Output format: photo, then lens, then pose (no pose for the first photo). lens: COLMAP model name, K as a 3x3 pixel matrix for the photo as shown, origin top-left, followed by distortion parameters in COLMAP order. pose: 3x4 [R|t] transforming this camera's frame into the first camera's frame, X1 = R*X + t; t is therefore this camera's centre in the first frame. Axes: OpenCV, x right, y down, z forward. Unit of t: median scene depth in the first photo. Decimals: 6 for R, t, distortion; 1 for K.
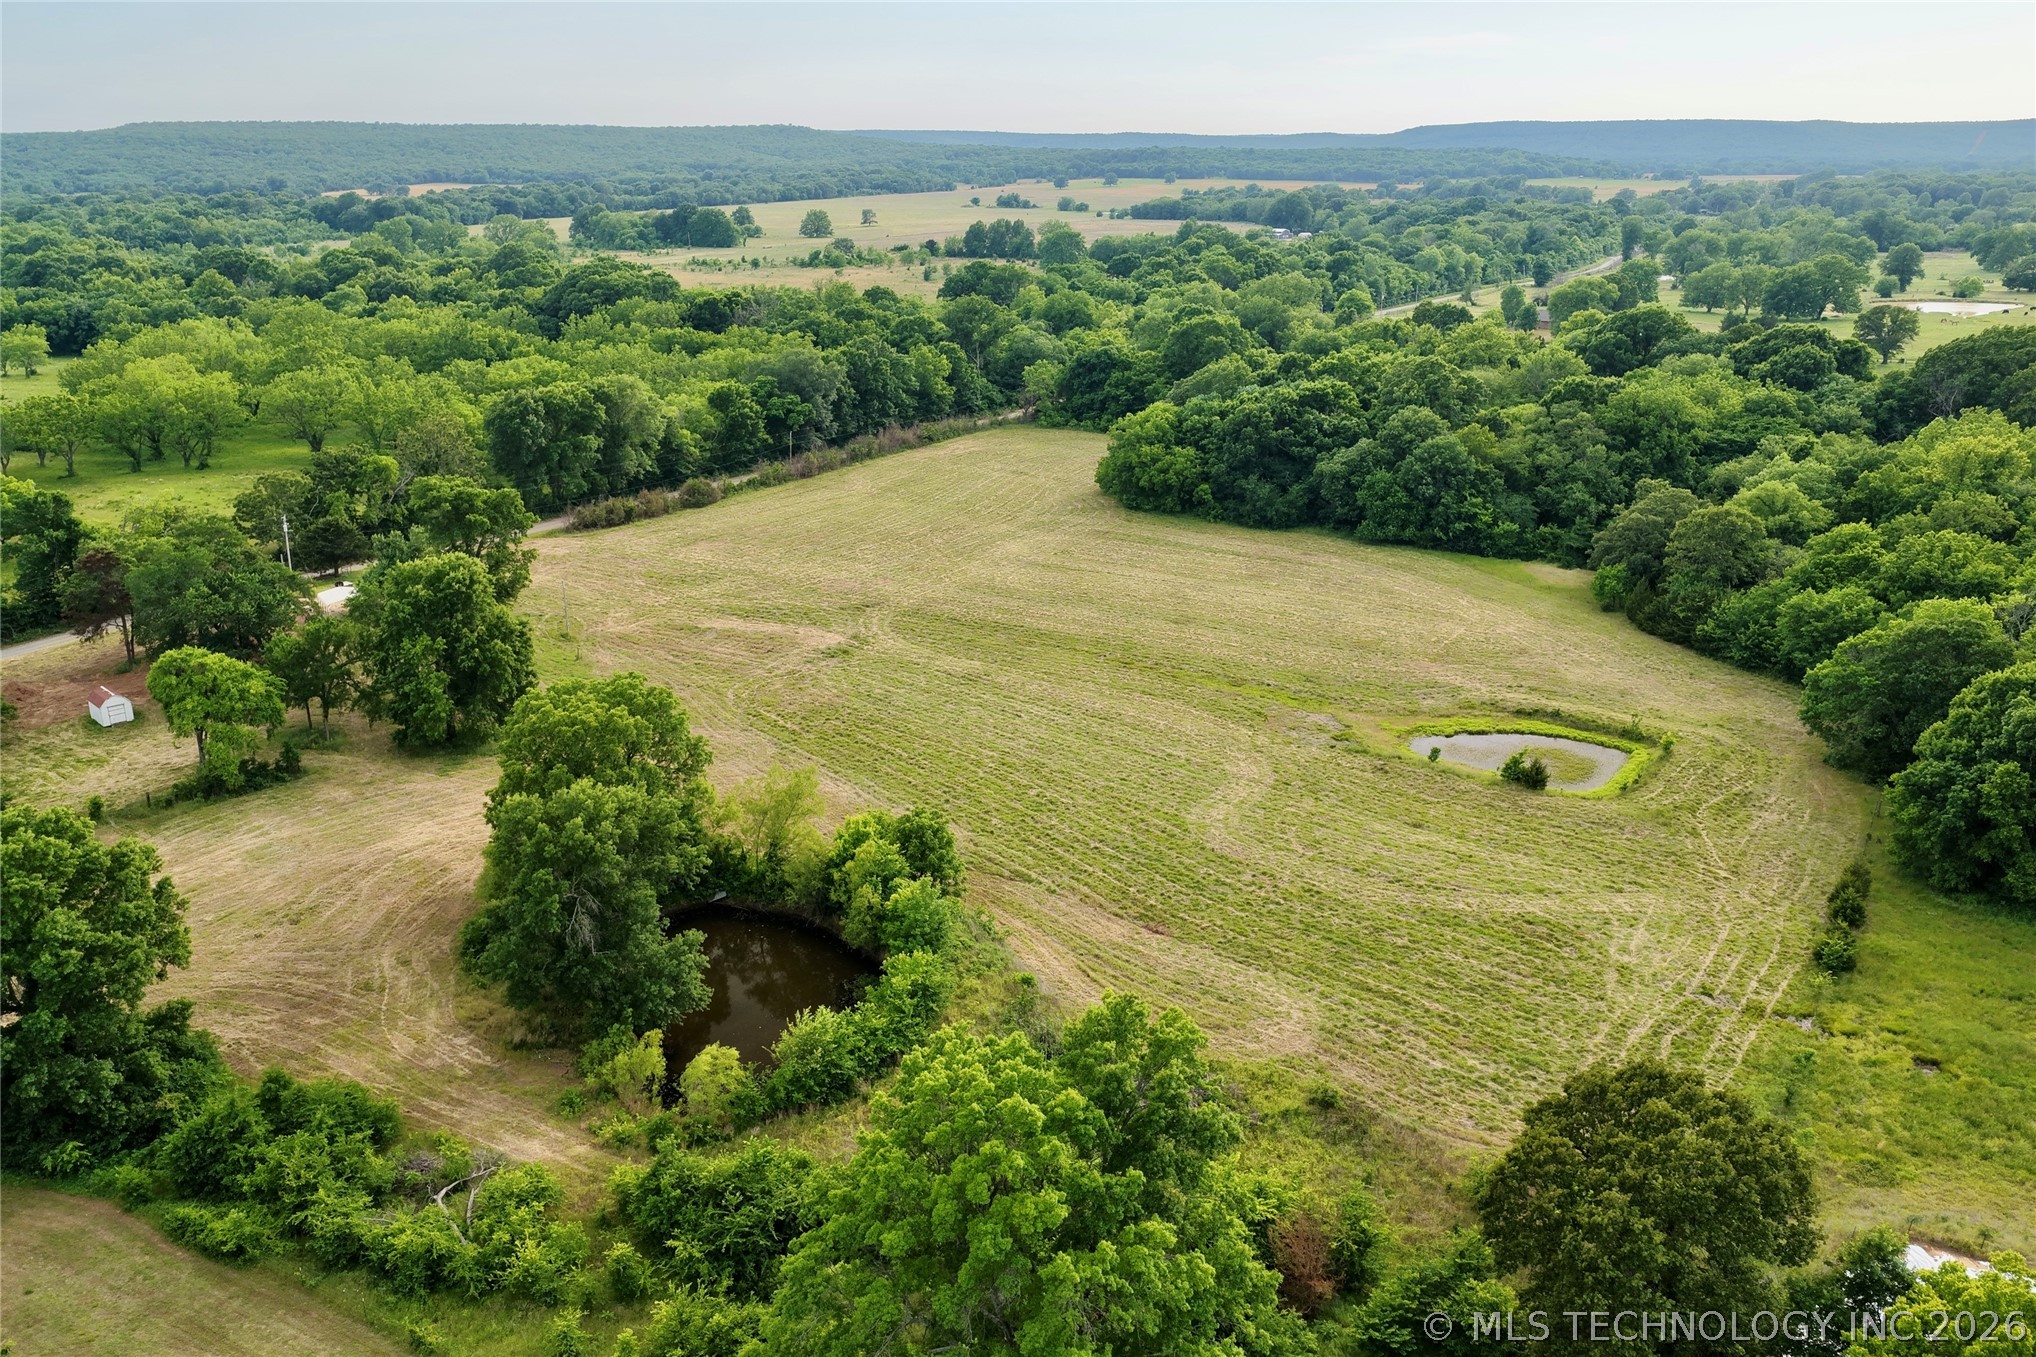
lens RADIAL K [[1696.4, 0, 1017.4], [0, 1696.4, 674.6], [0, 0, 1]] dist [-0.010023, 0.025356]
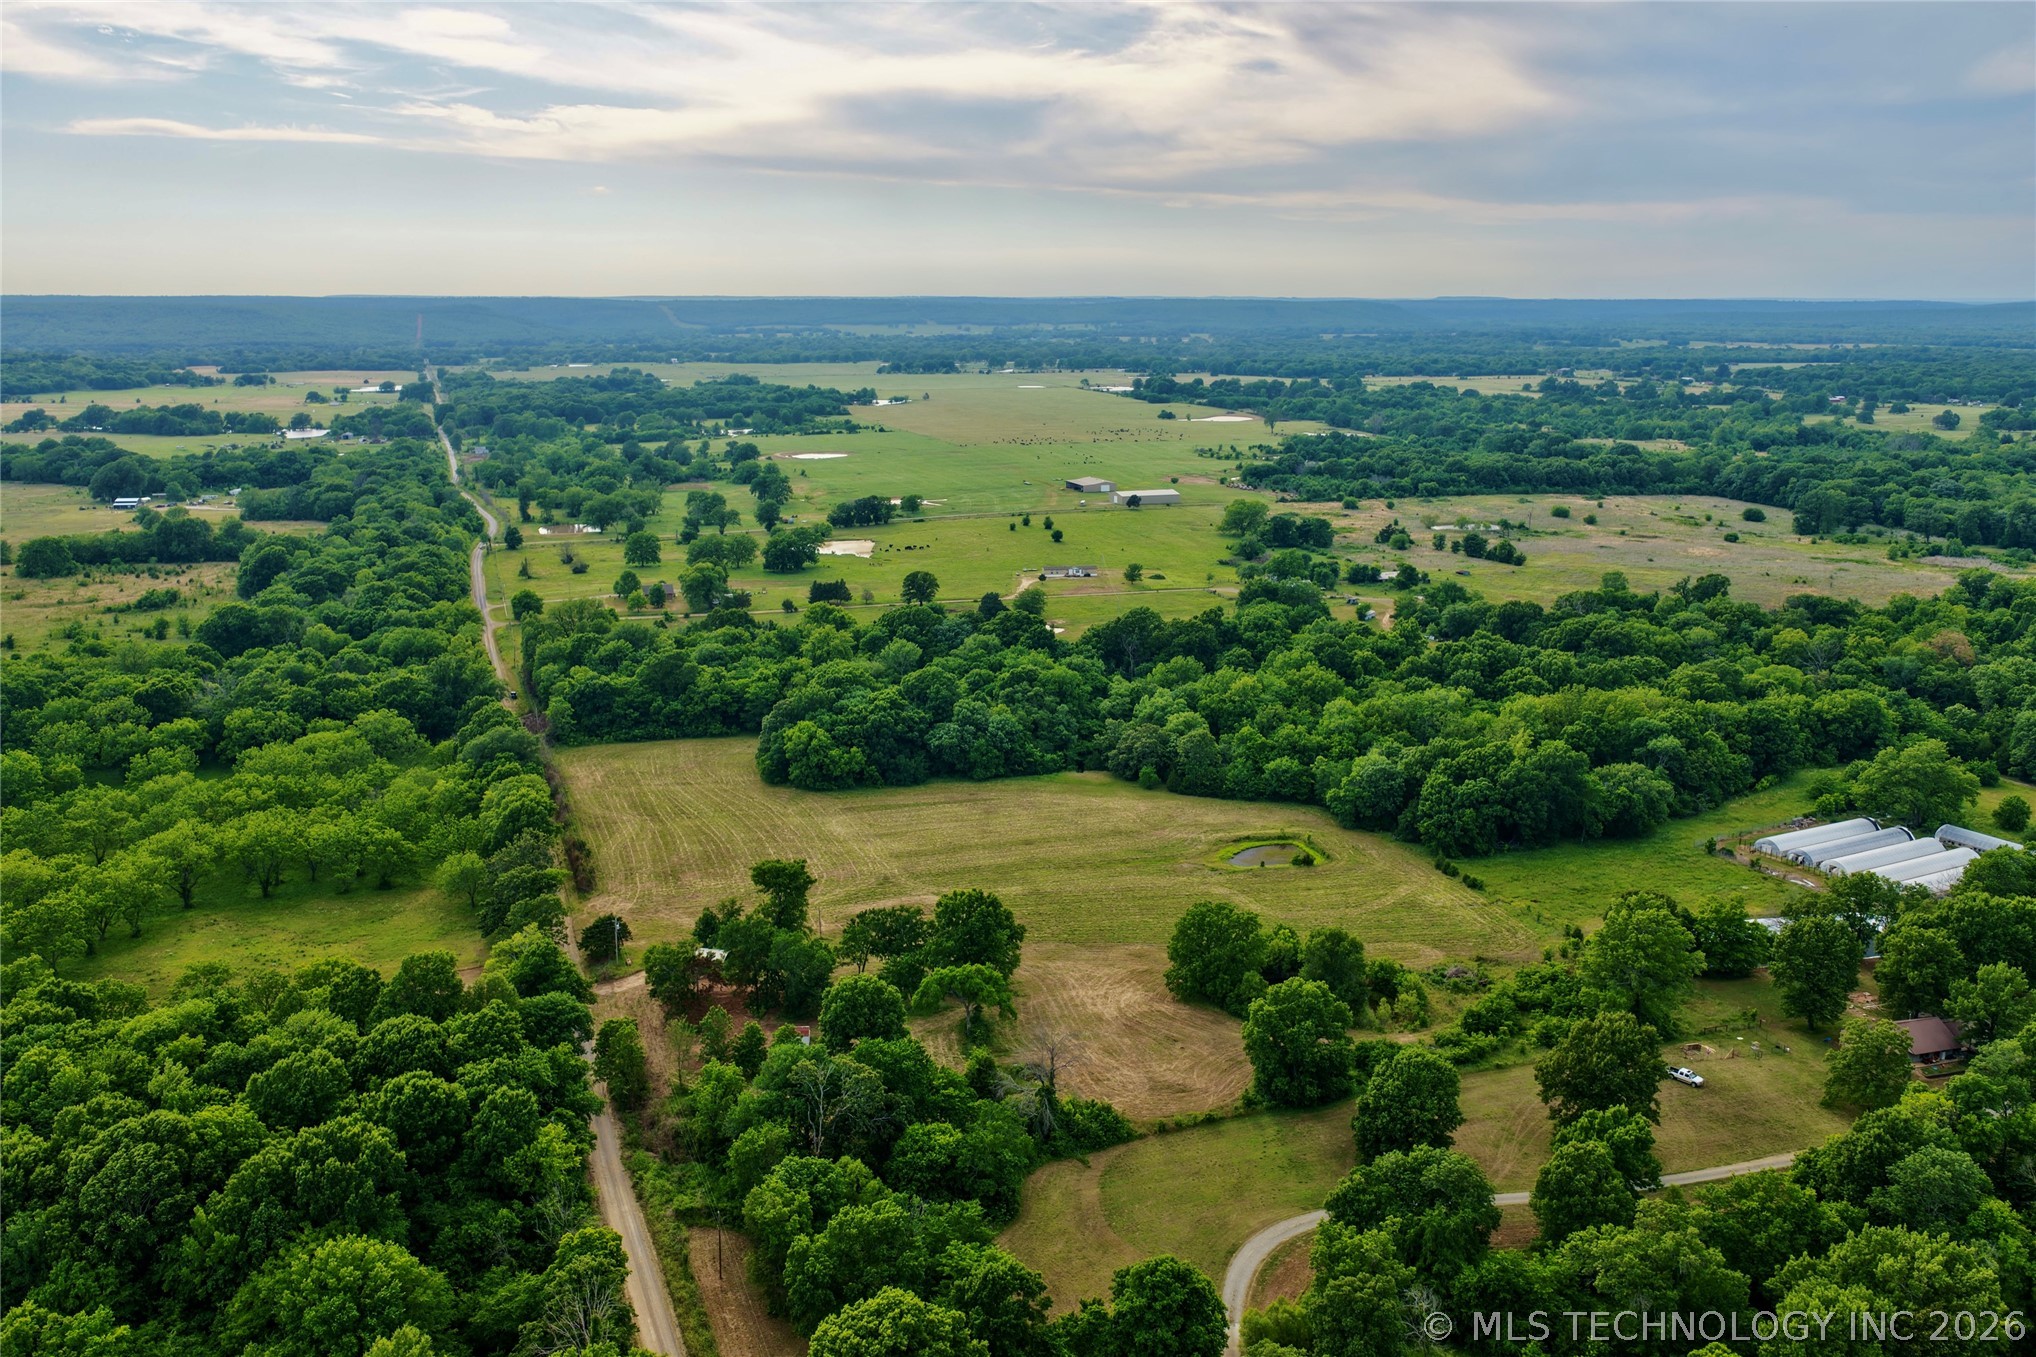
lens RADIAL K [[1696.4, 0, 1022.8], [0, 1696.4, 675.2], [0, 0, 1]] dist [-0.010023, 0.025356]
pose [[0.636607, -0.162623, 0.753847, -1.137215], [0.225209, 0.974106, 0.019955, -0.221174], [-0.737572, 0.157070, 0.656747, -0.223821]]
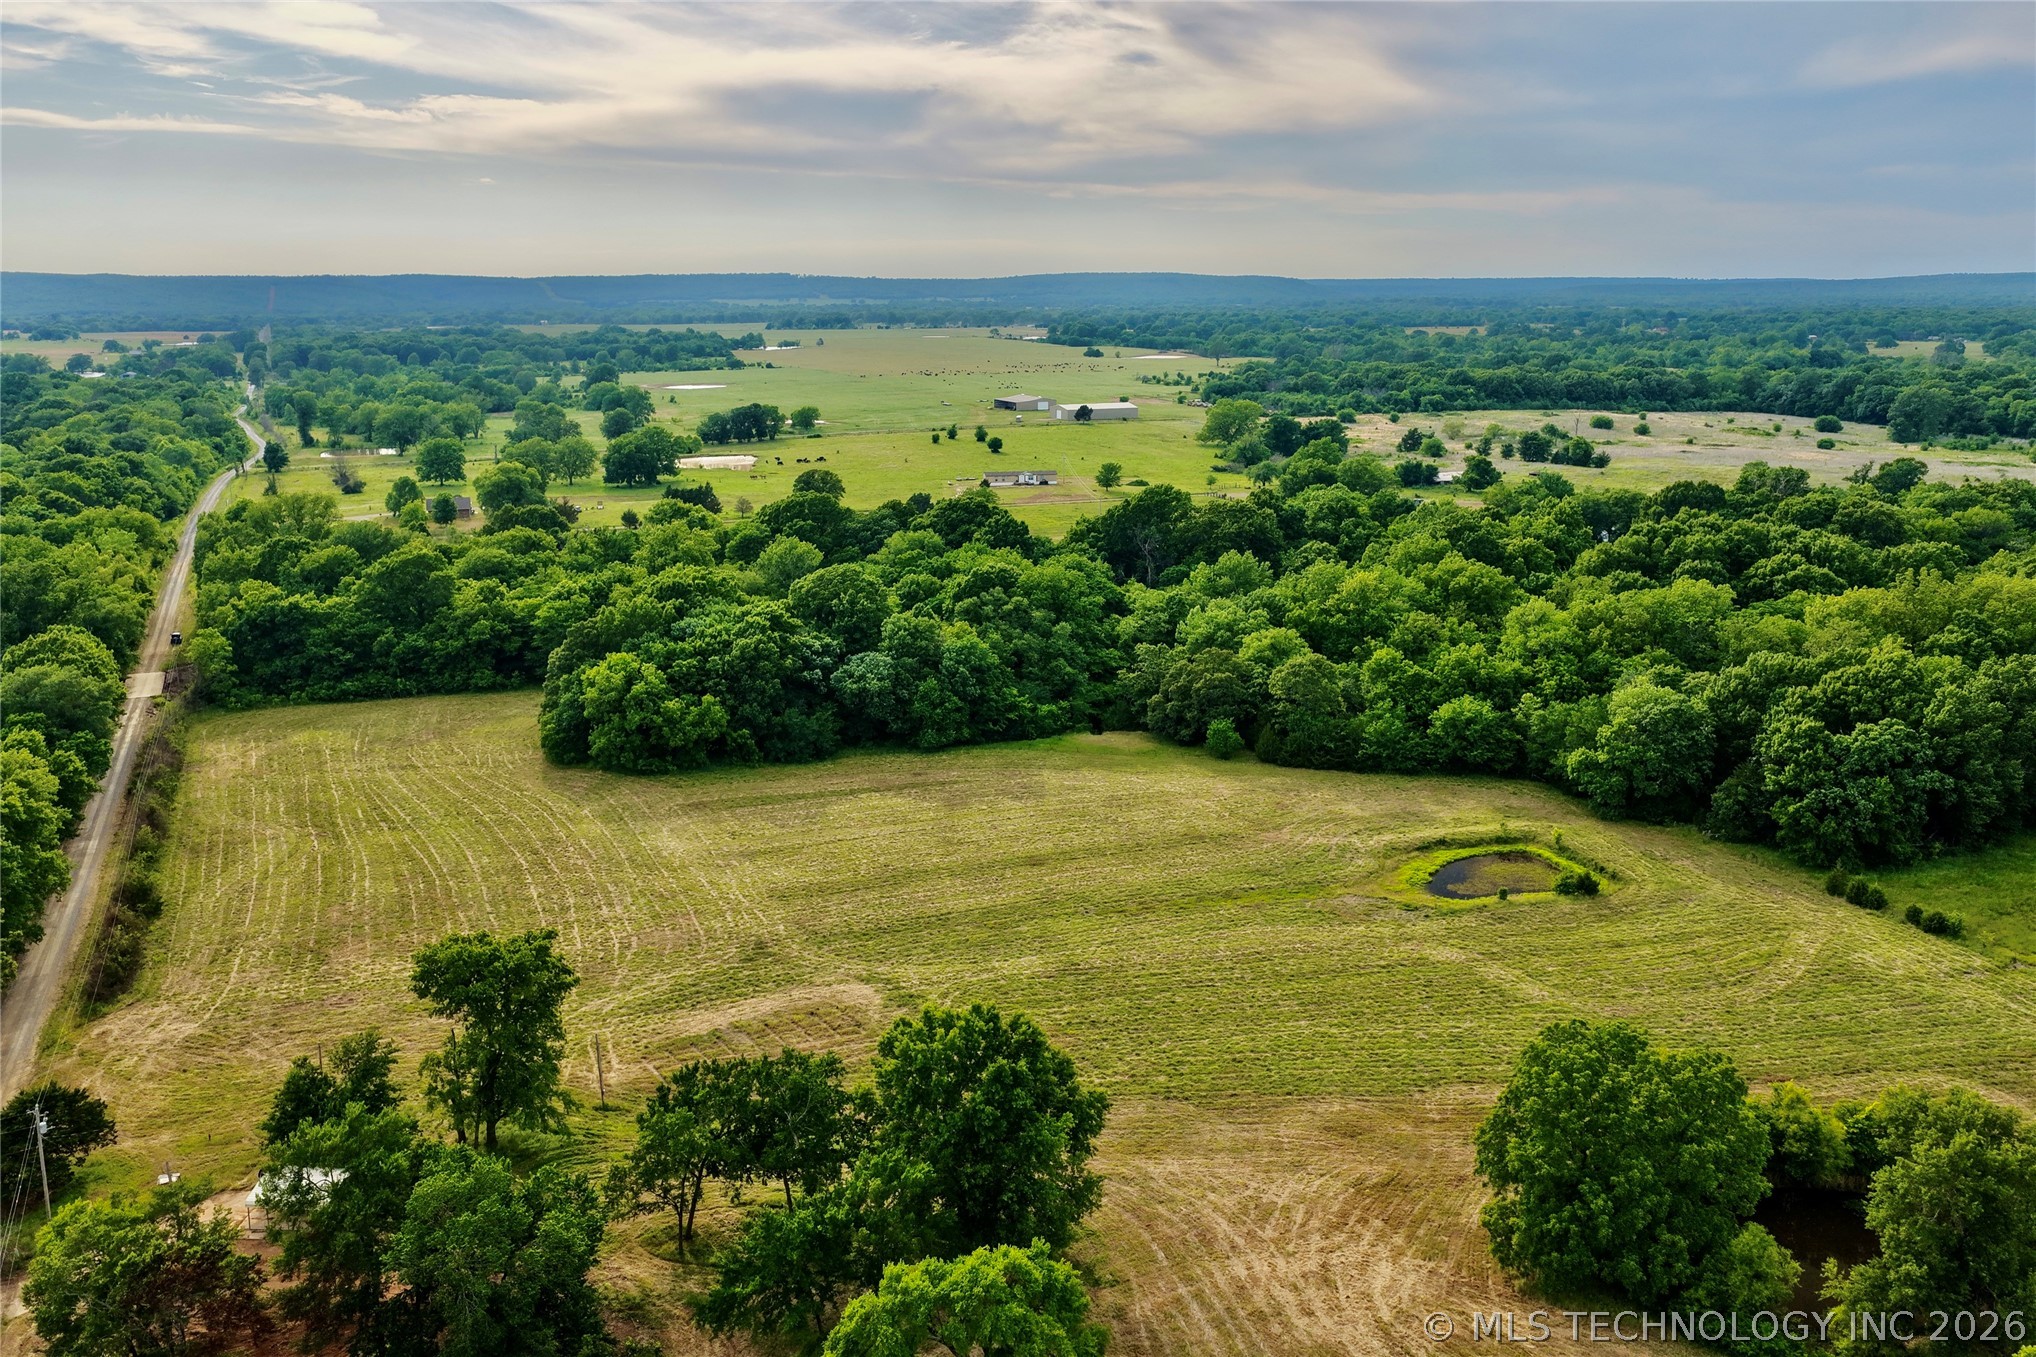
lens RADIAL K [[1696.4, 0, 1023.6], [0, 1696.4, 666.2], [0, 0, 1]] dist [-0.010023, 0.025356]
pose [[0.587167, -0.173650, 0.790620, -0.586158], [0.241446, 0.969829, 0.033697, -0.155588], [-0.772618, 0.171107, 0.611379, 0.340540]]
